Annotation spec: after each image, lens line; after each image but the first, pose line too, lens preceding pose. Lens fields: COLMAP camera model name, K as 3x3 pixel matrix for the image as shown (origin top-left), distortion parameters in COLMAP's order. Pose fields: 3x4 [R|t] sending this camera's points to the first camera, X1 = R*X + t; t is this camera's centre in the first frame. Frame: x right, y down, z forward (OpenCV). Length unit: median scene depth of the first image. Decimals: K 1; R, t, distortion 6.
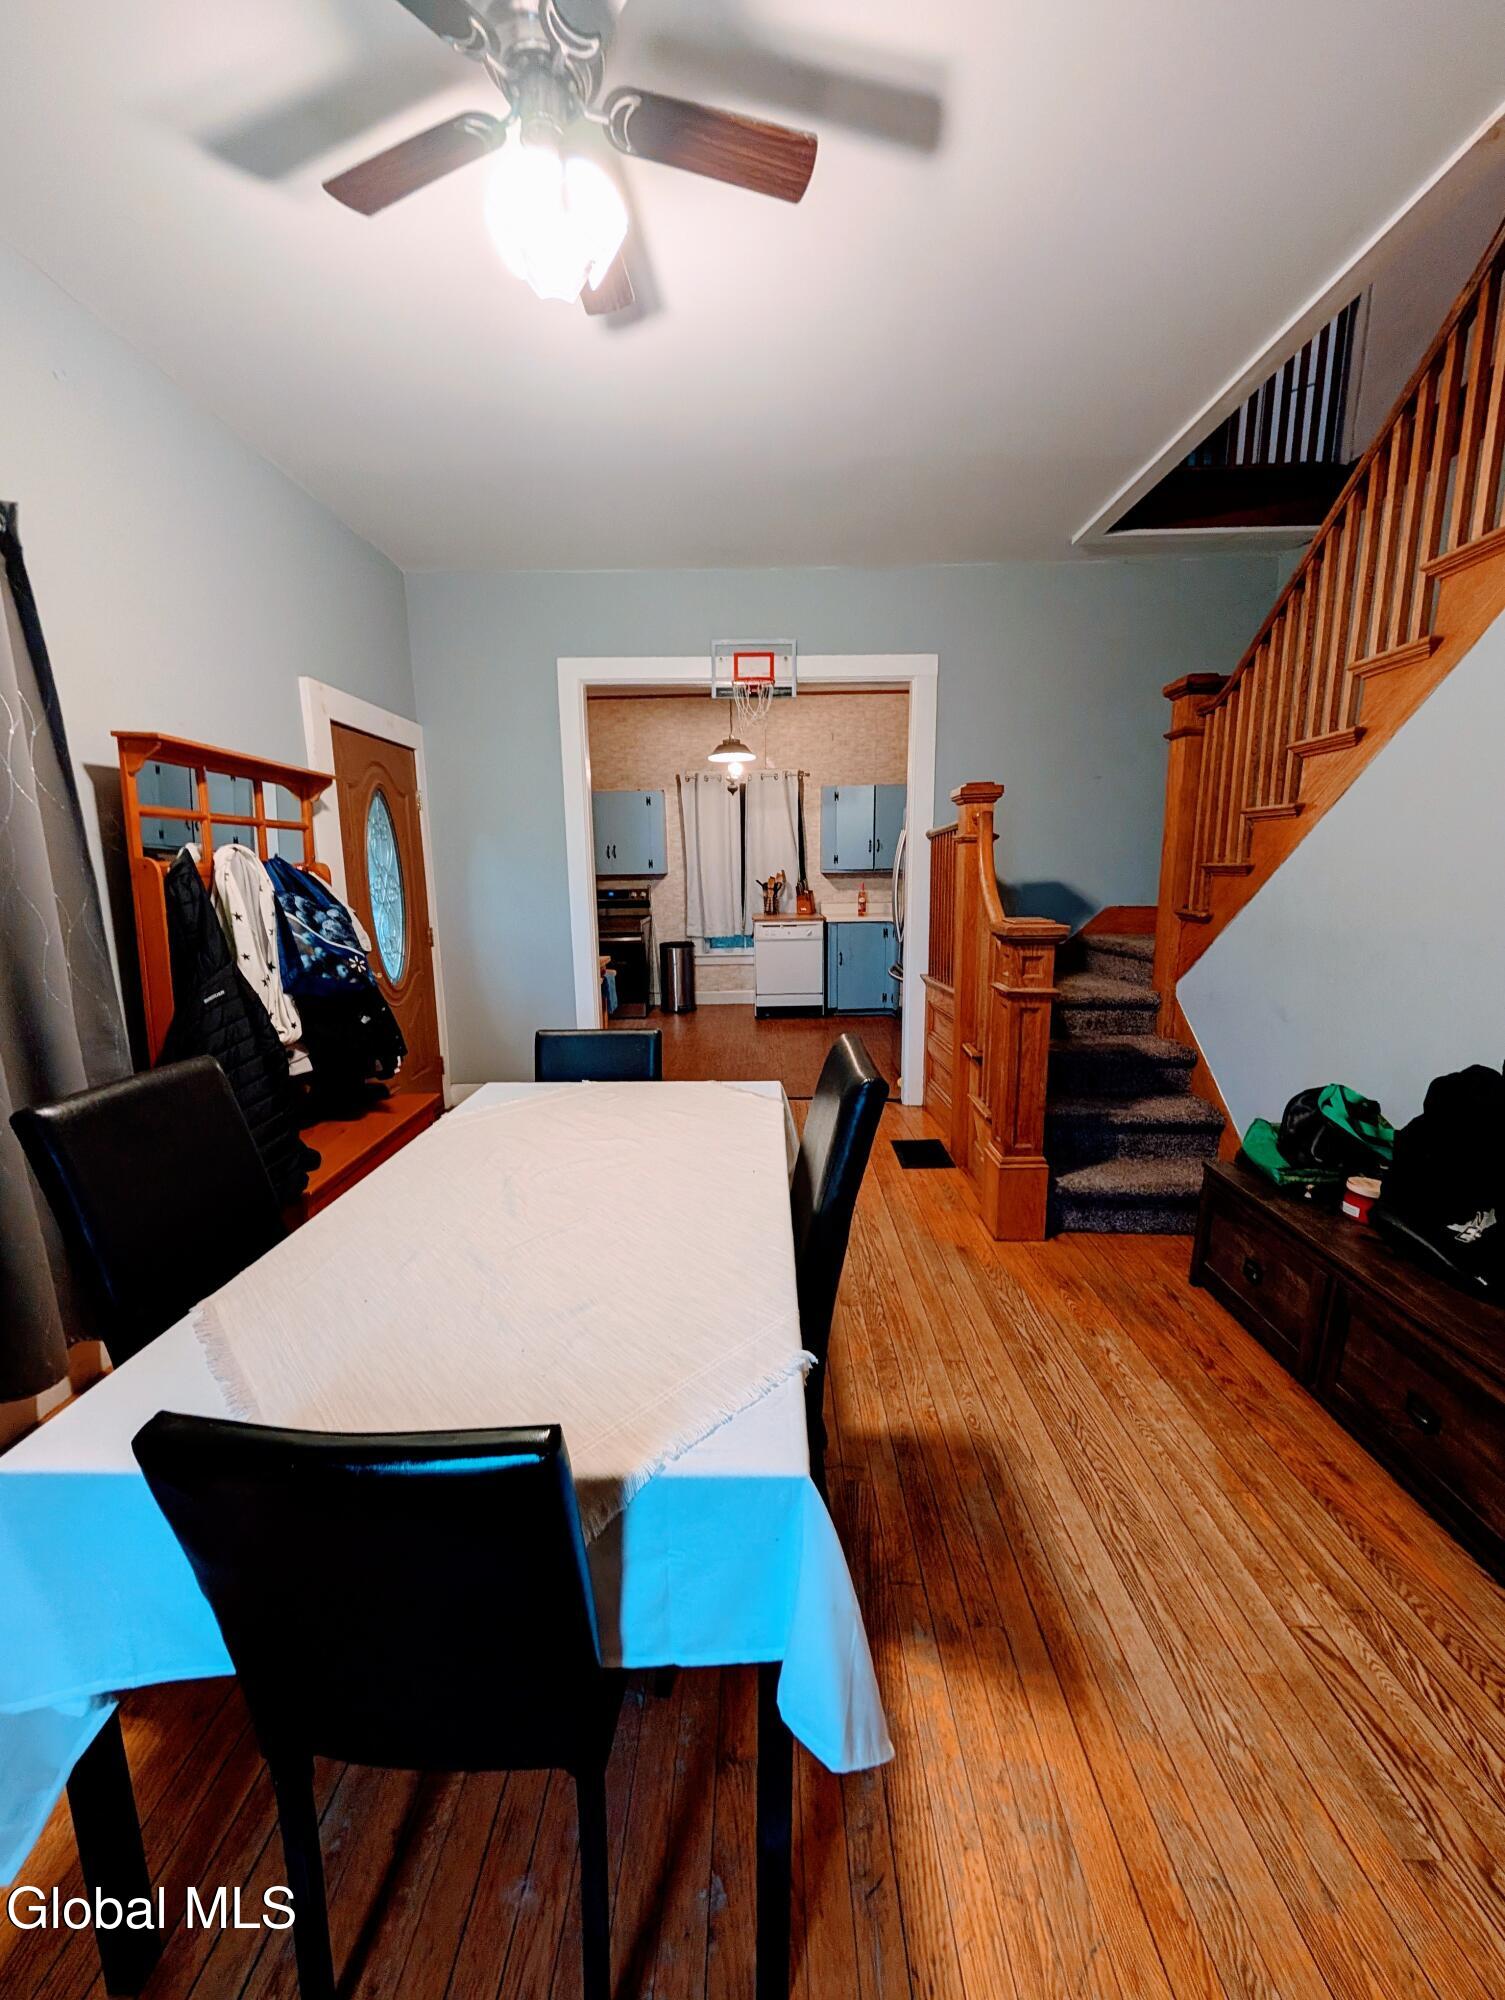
lens RADIAL K [[756.2, 0, 745.9], [0, 756.2, 999.0], [0, 0, 1]] dist [-0.000220, -0.000157]
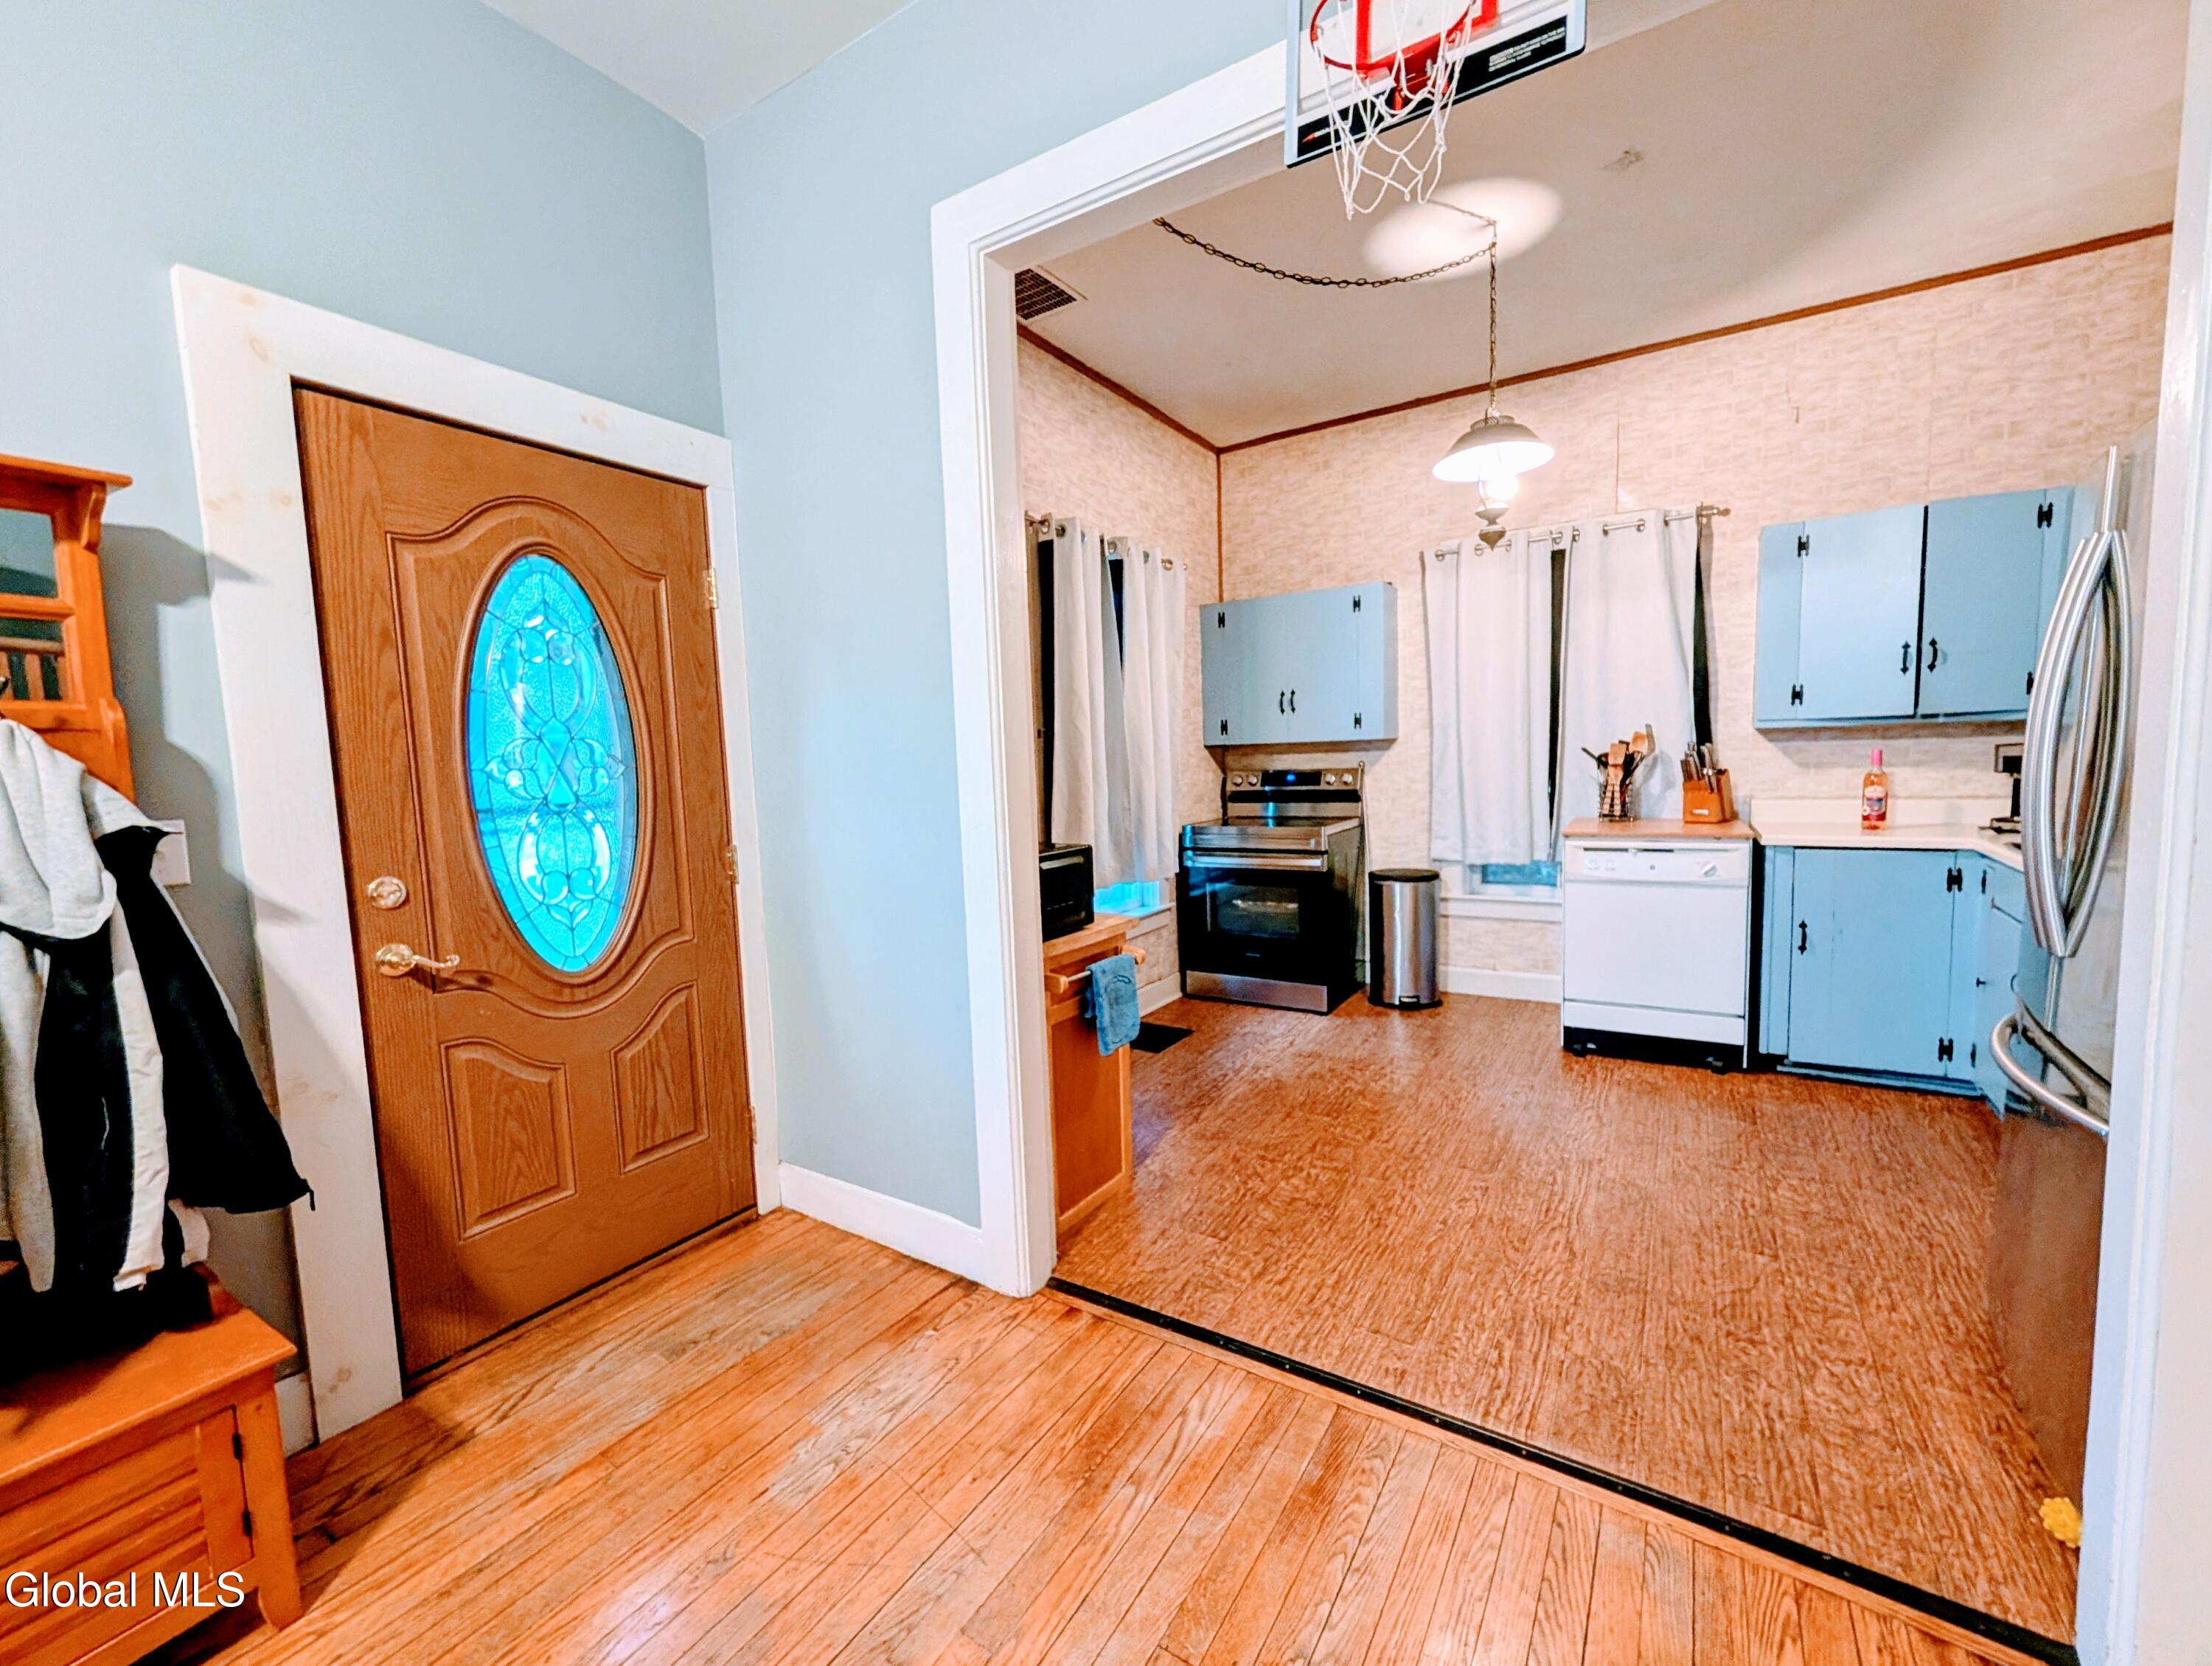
lens RADIAL K [[898.1, 0, 1104.3], [0, 898.1, 838.9], [0, 0, 1]] dist [0.000538, -0.000086]
pose [[0.850971, 0.034801, -0.524059, 0.054995], [-0.070918, 0.996278, -0.048997, -0.052365], [0.520403, 0.078860, 0.850271, 0.374823]]
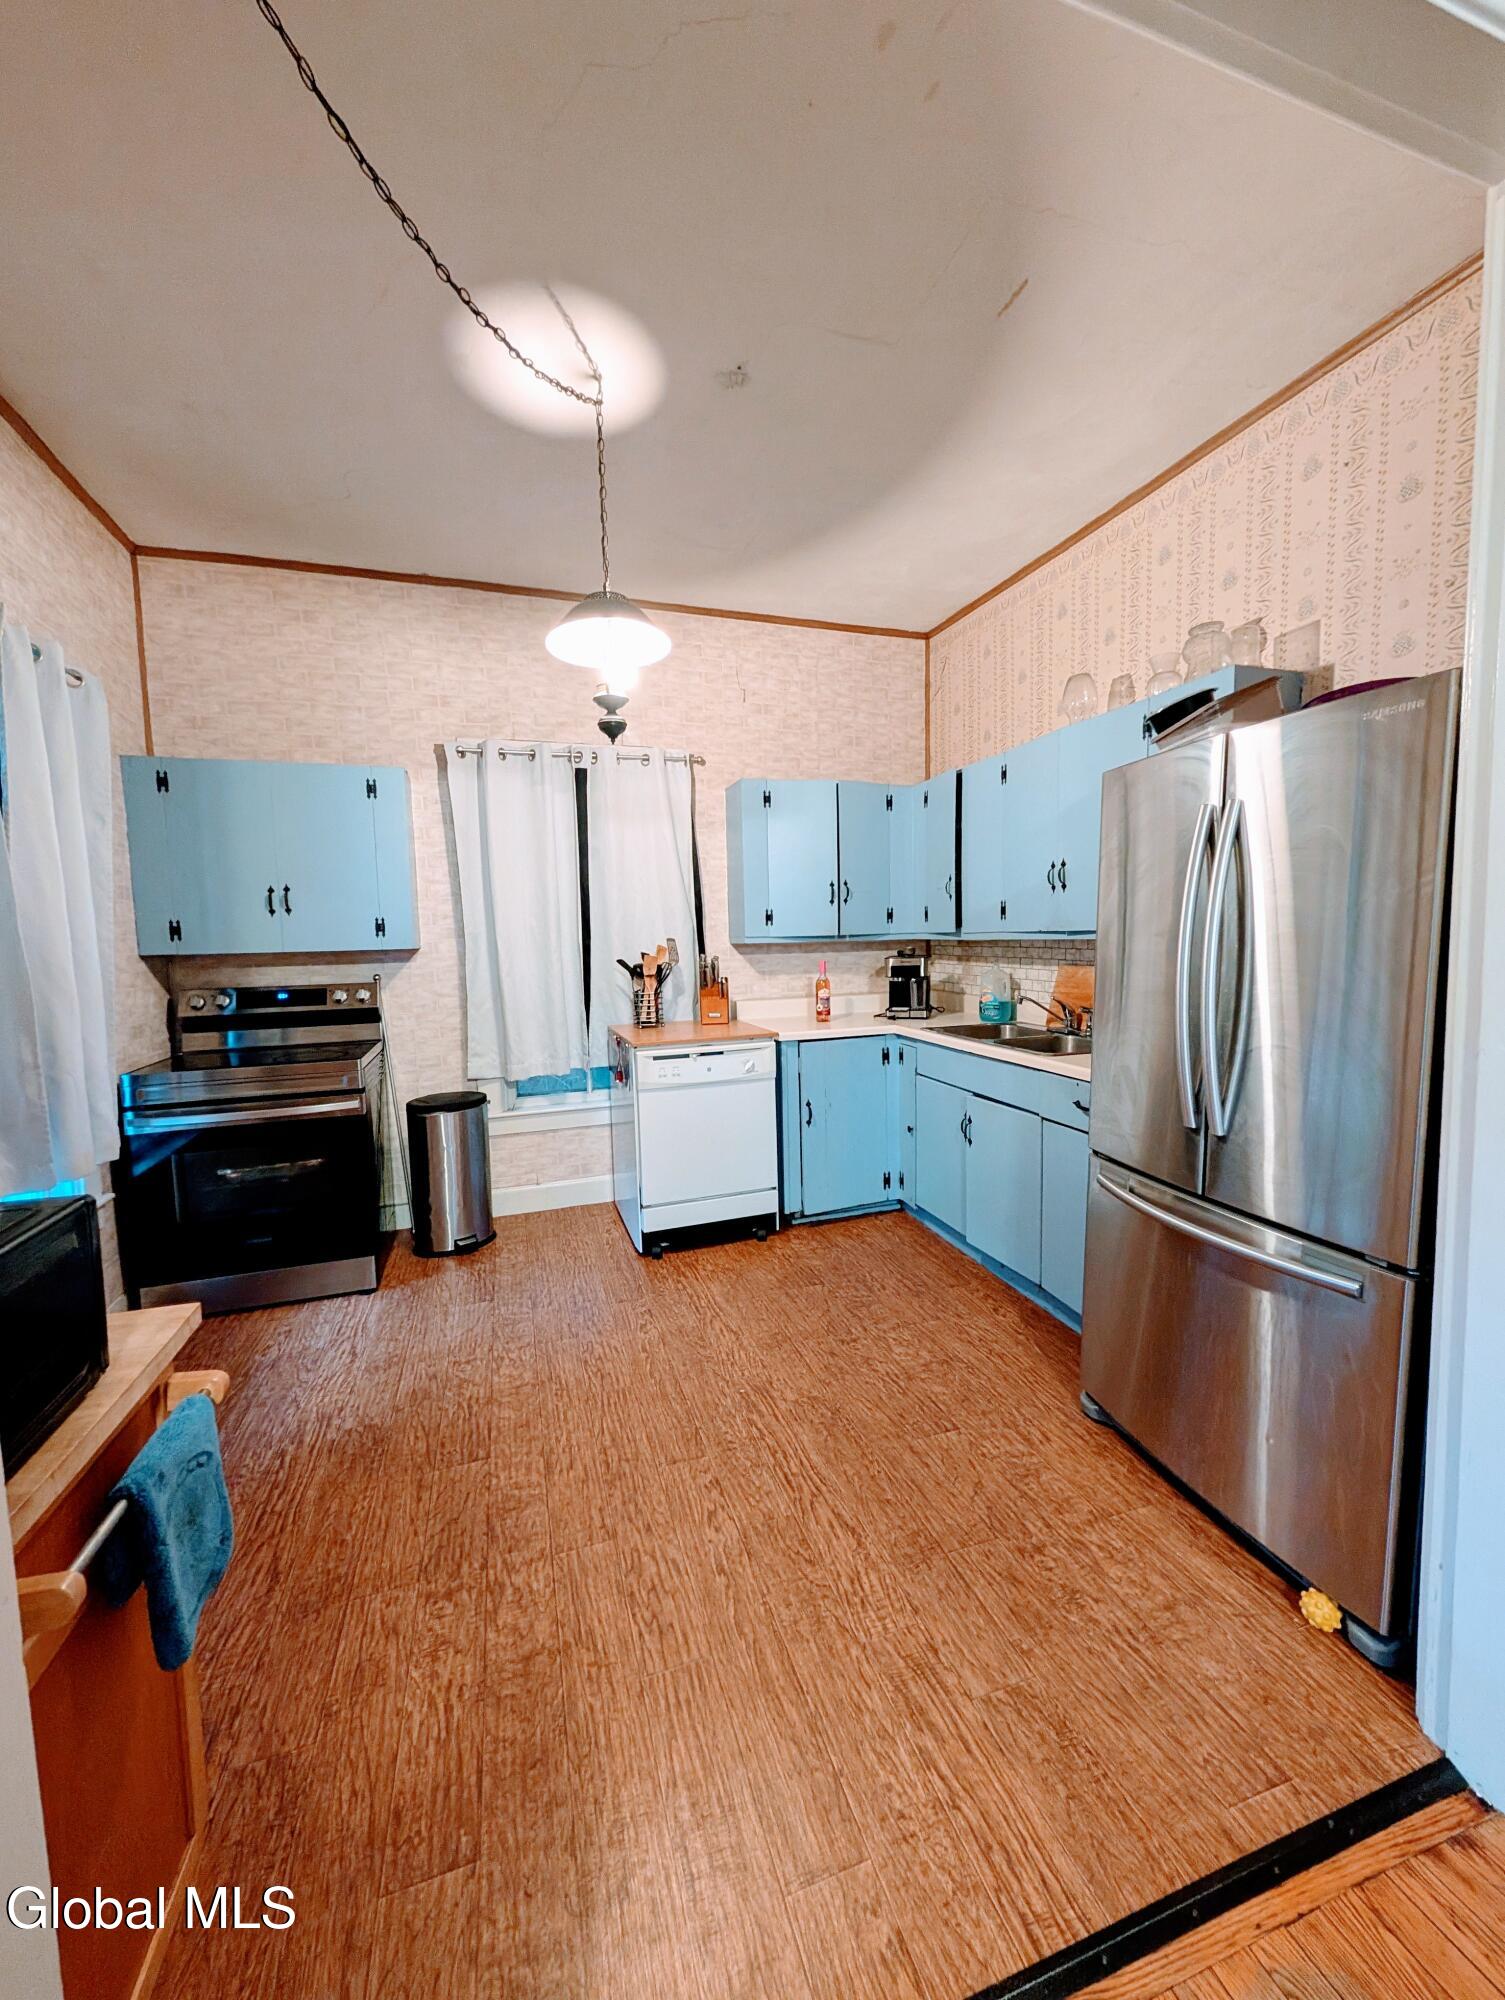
lens RADIAL K [[756.2, 0, 745.9], [0, 756.2, 999.0], [0, 0, 1]] dist [-0.000220, -0.000157]
pose [[0.945232, -0.034423, 0.324580, -0.067292], [0.067413, 0.993572, -0.090945, -0.080626], [-0.319363, 0.107845, 0.941476, 0.508908]]
